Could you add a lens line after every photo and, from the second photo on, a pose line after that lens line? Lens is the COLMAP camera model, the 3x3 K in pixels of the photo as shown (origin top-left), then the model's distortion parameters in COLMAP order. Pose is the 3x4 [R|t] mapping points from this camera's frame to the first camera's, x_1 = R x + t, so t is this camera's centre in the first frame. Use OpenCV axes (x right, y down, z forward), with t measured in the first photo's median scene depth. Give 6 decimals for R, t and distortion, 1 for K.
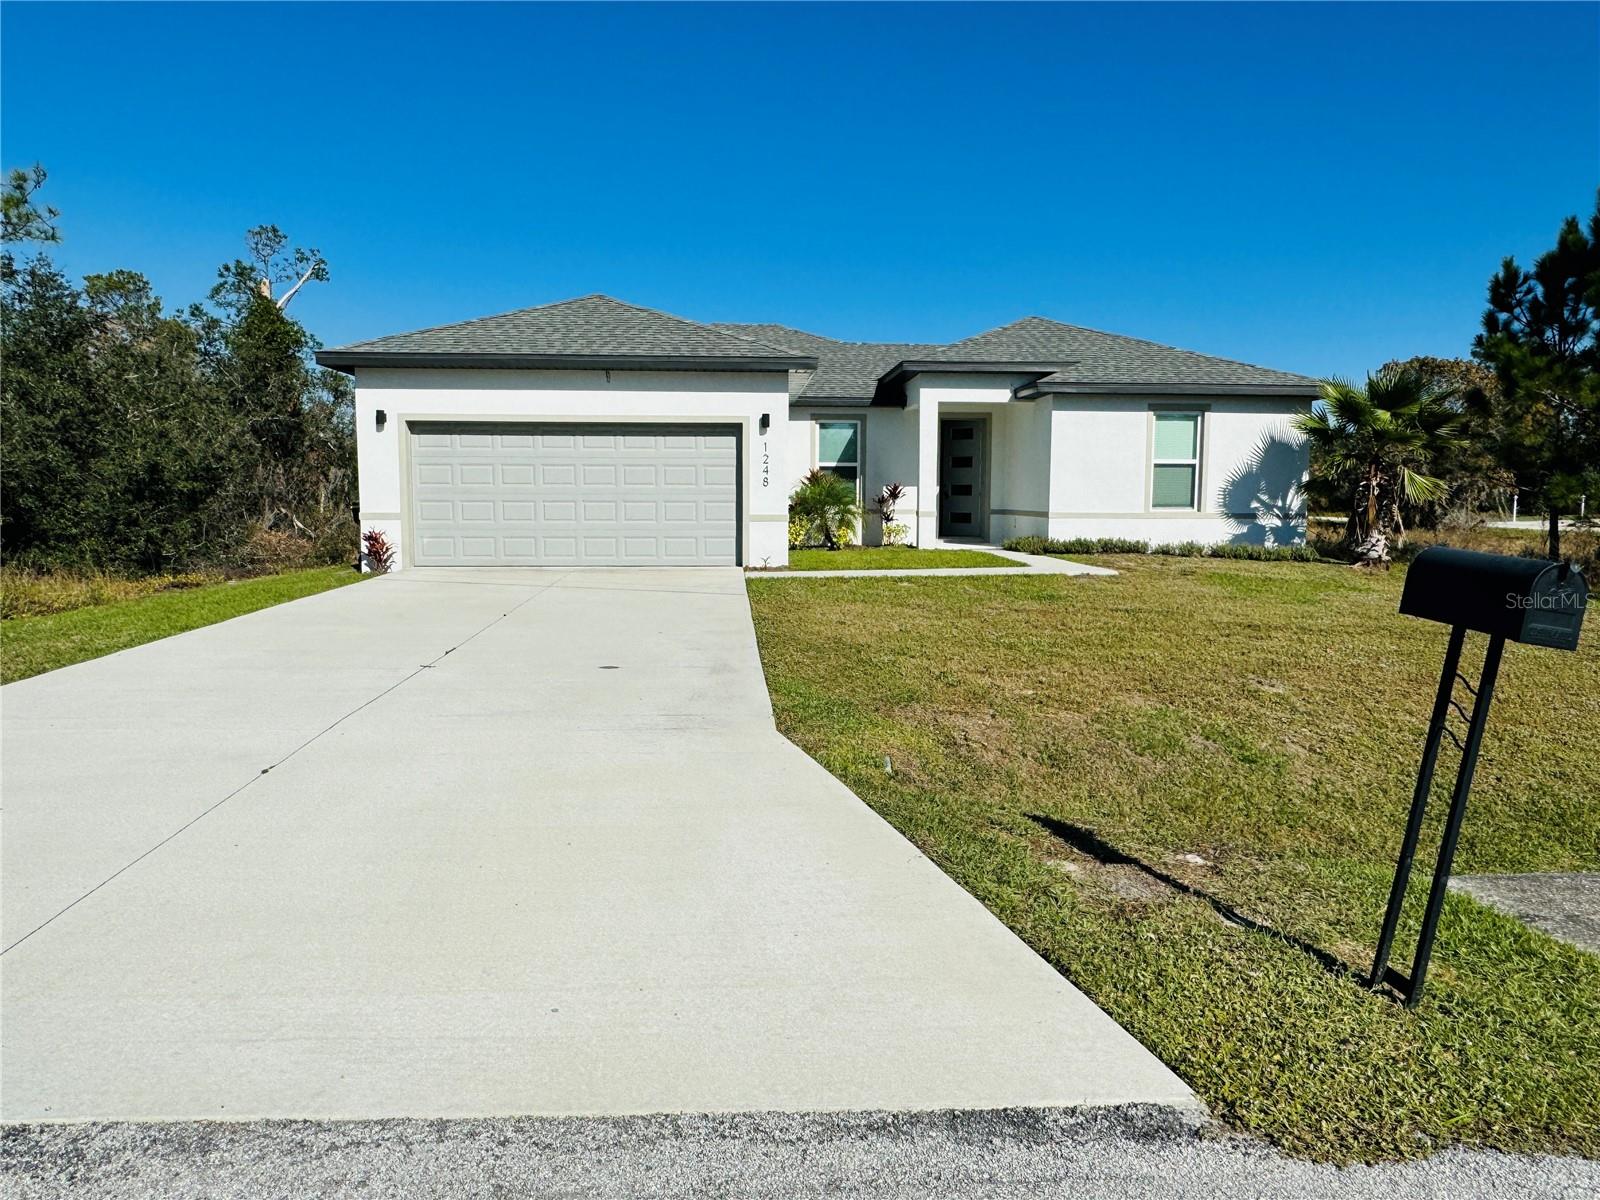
lens RADIAL K [[1078.0, 0, 800.0], [0, 1078.0, 600.0], [0, 0, 1]] dist [0.003469, -0.001270]
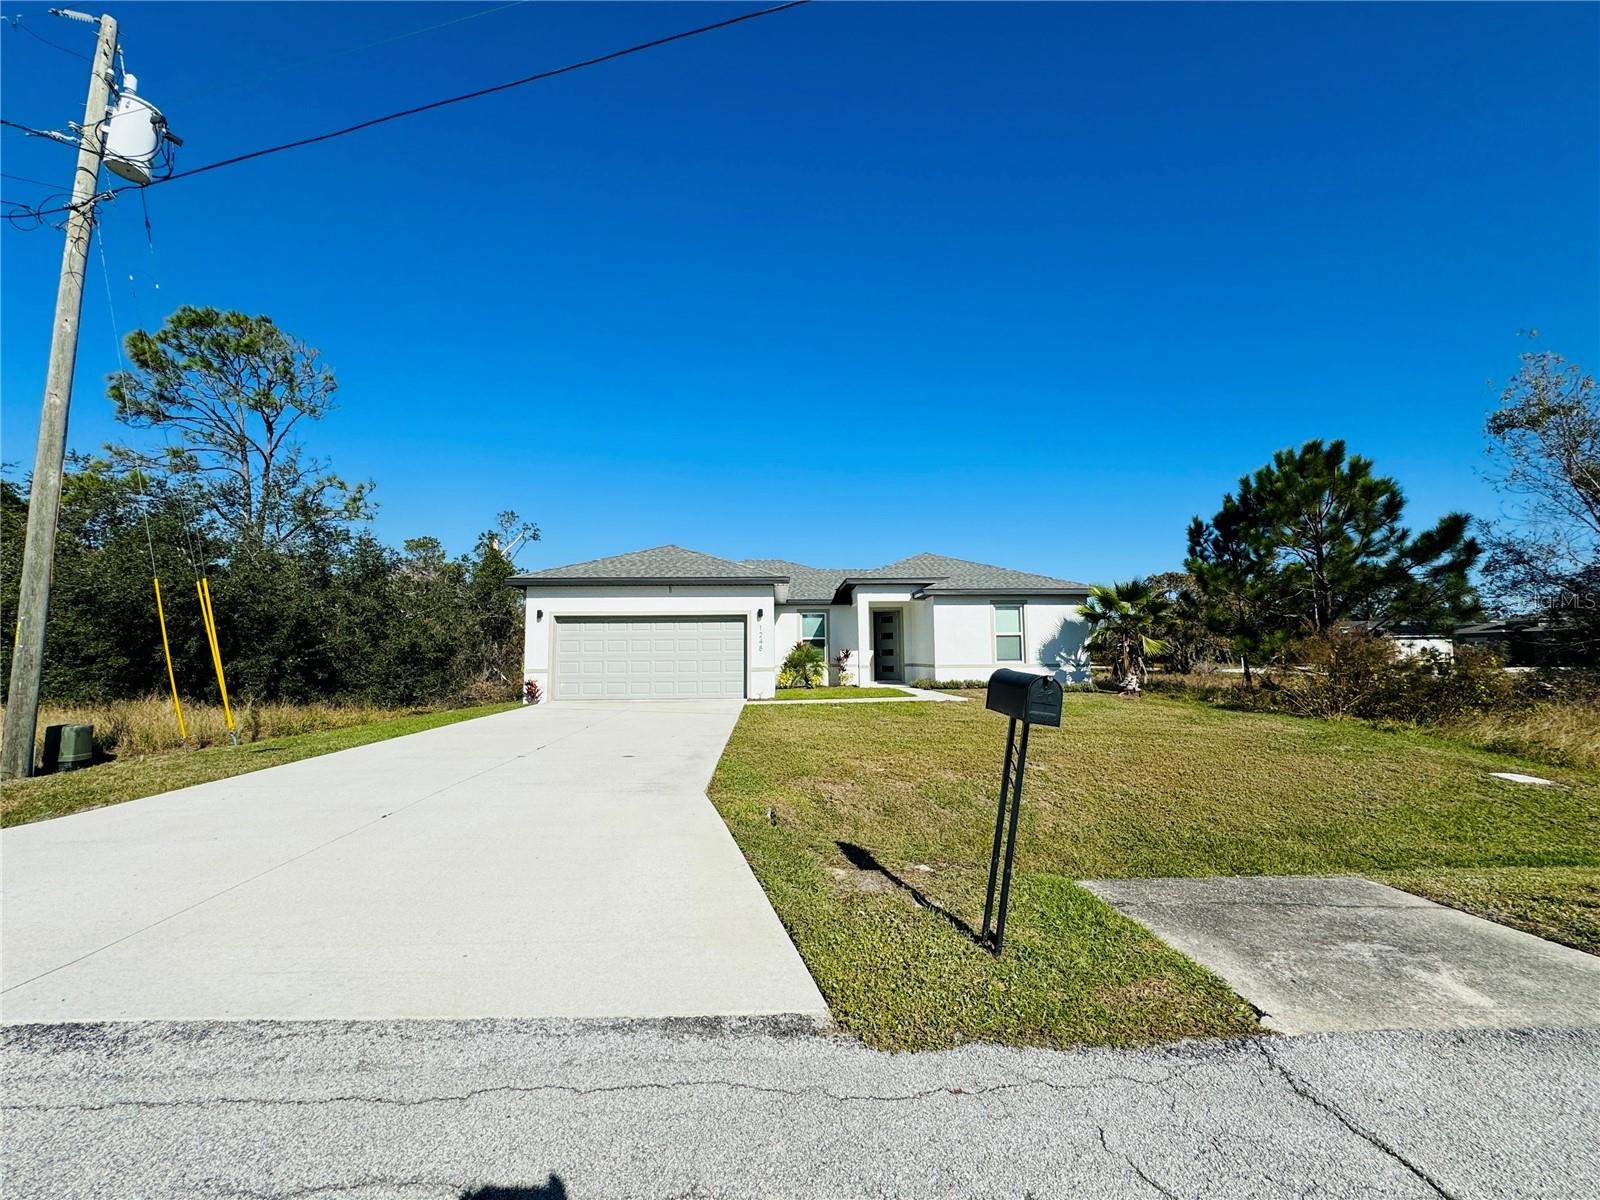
lens RADIAL K [[640.4, 0, 800.0], [0, 640.4, 600.0], [0, 0, 1]] dist [-0.002241, 0.000338]
pose [[0.999552, -0.014305, -0.026301, 0.048851], [0.009123, 0.982224, -0.187491, 0.005202], [0.028515, 0.187167, 0.981914, -0.007271]]
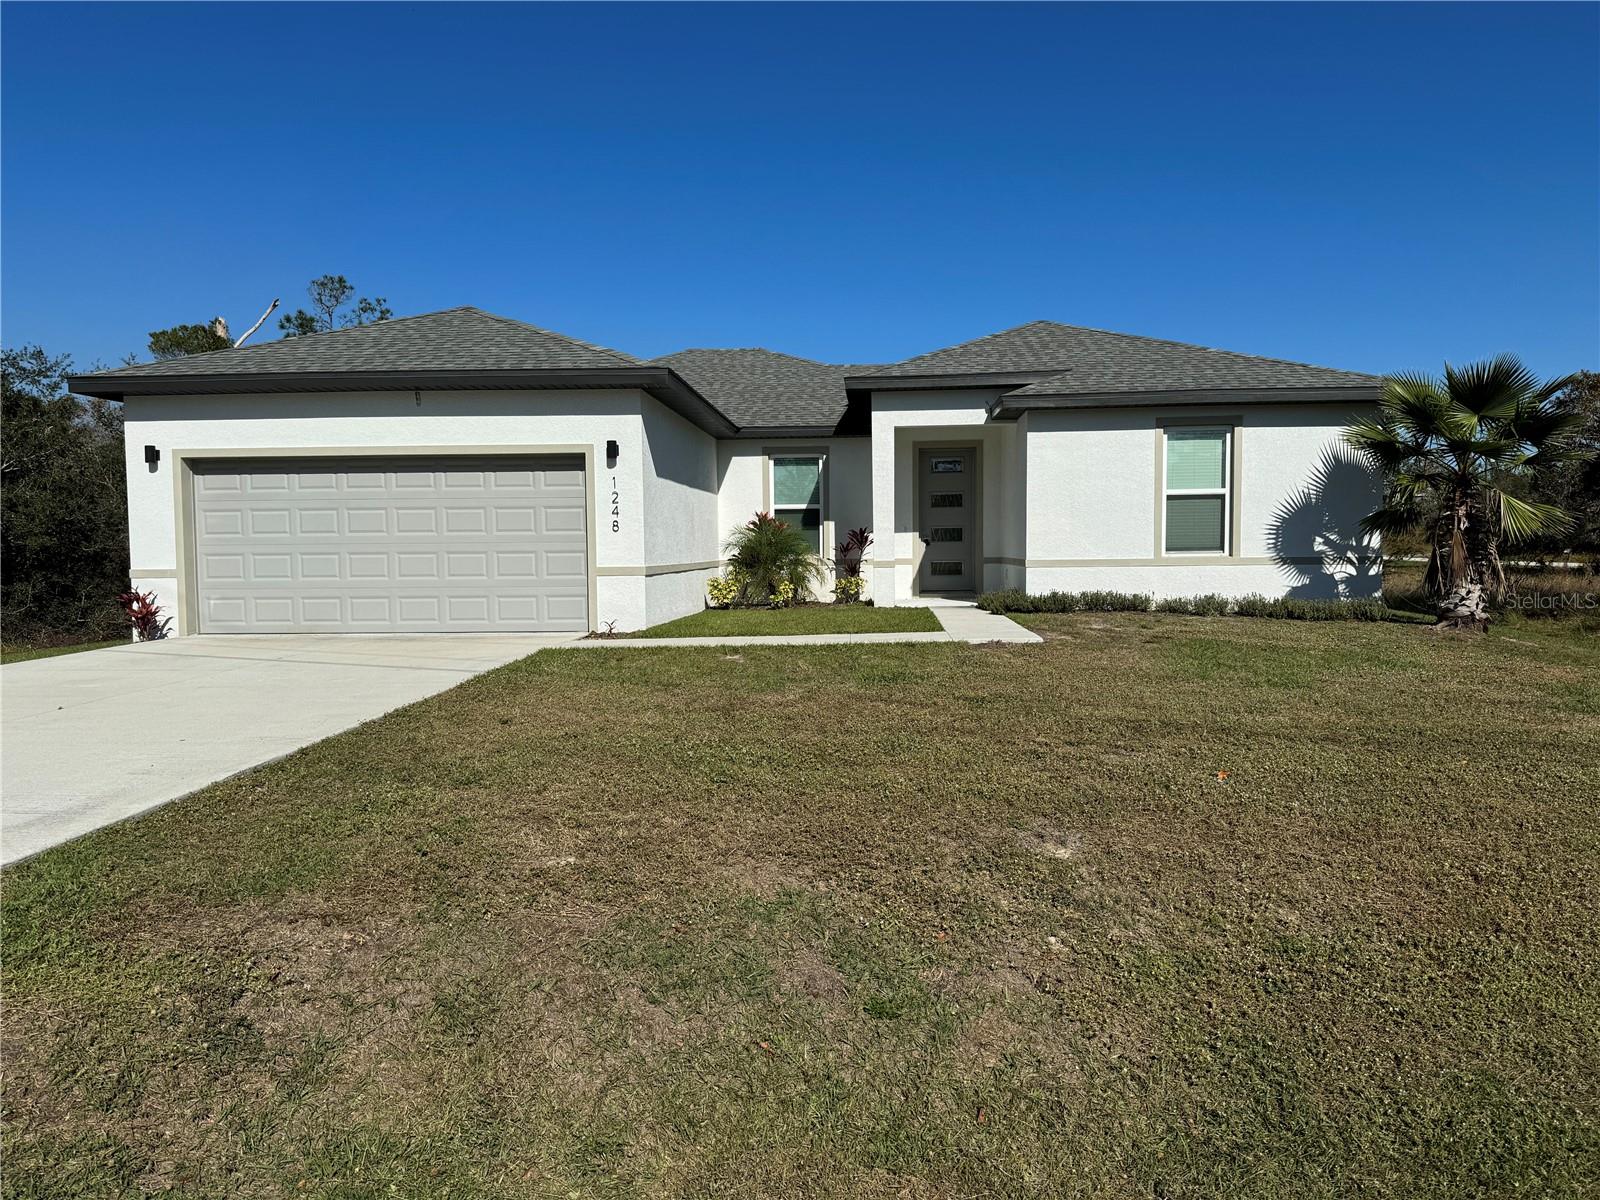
lens RADIAL K [[1107.3, 0, 799.5], [0, 1107.3, 626.9], [0, 0, 1]] dist [0.105404, -0.130108]
pose [[0.991085, -0.004663, -0.133153, 0.178767], [0.001236, 0.999666, -0.025808, -0.011596], [0.133229, 0.025413, 0.990759, 0.172321]]
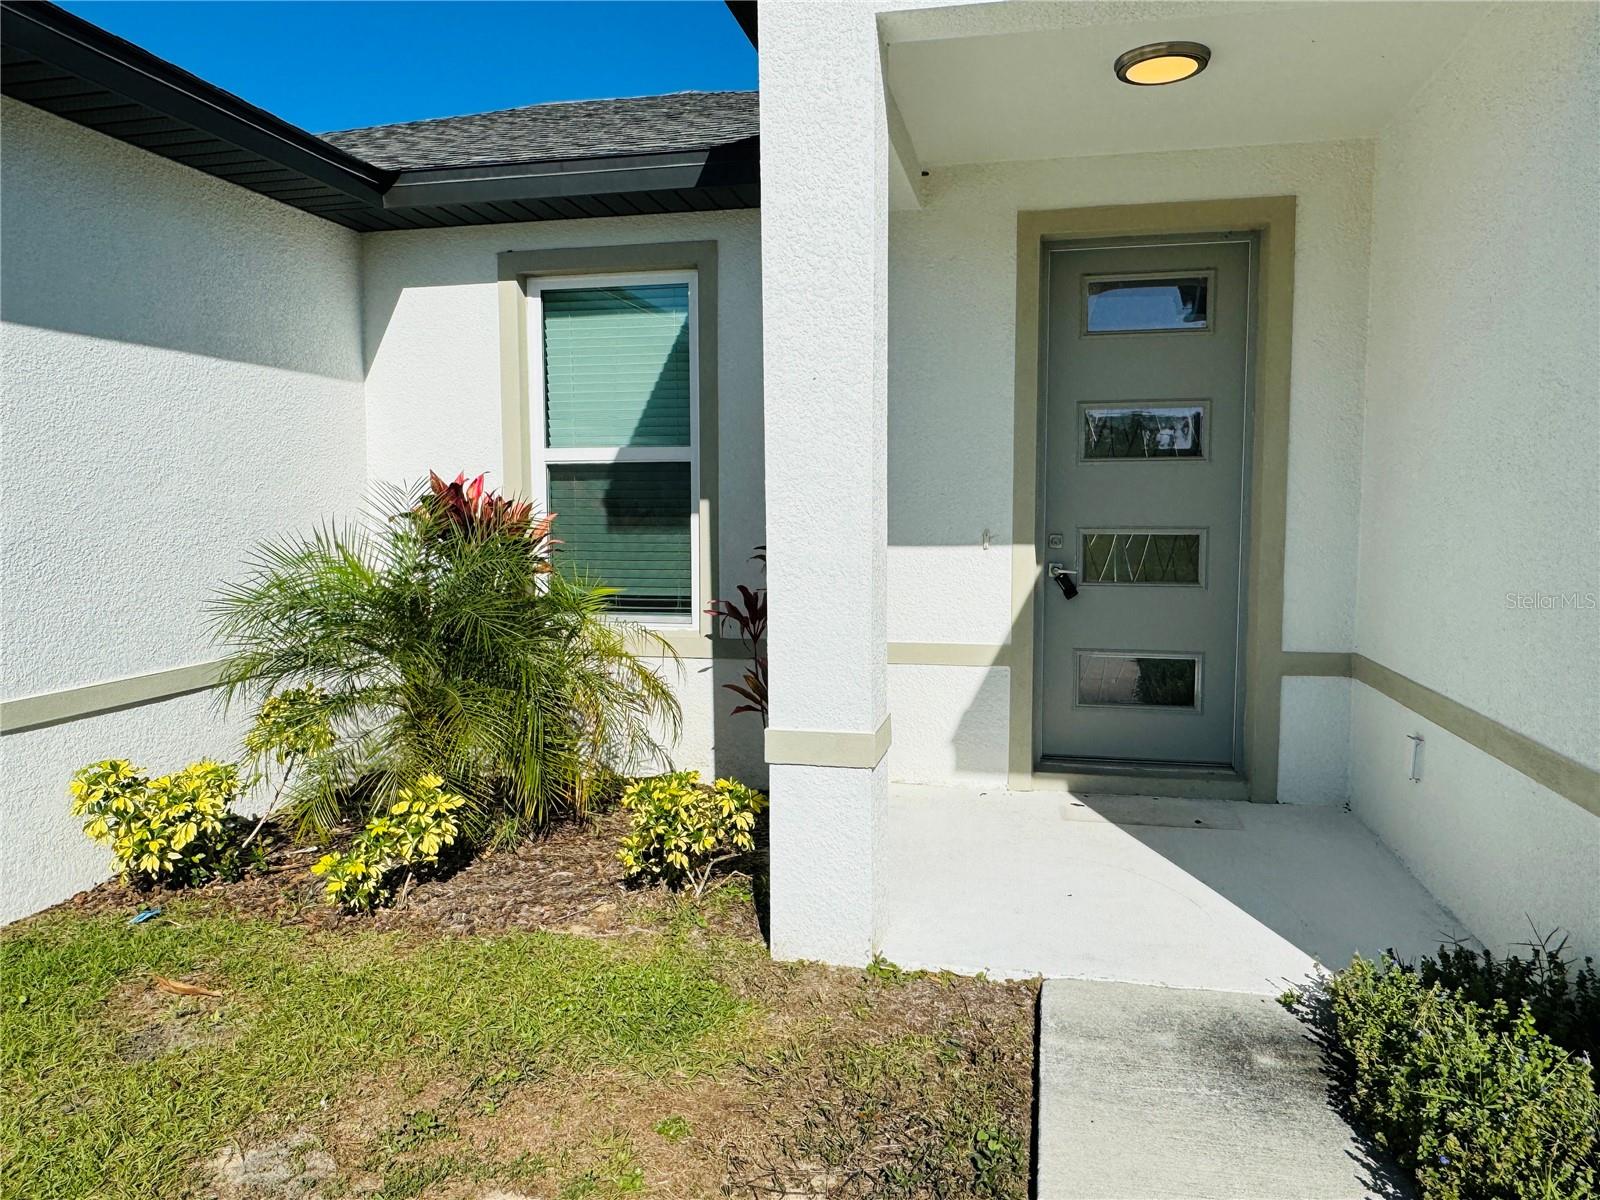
lens RADIAL K [[1123.0, 0, 800.0], [0, 1123.0, 600.0], [0, 0, 1]] dist [-0.000174, -0.000200]
pose [[0.959868, 0.014693, -0.280065, 0.174929], [-0.017038, 0.999837, -0.005941, -0.108466], [0.279933, 0.010474, 0.959963, 0.904429]]
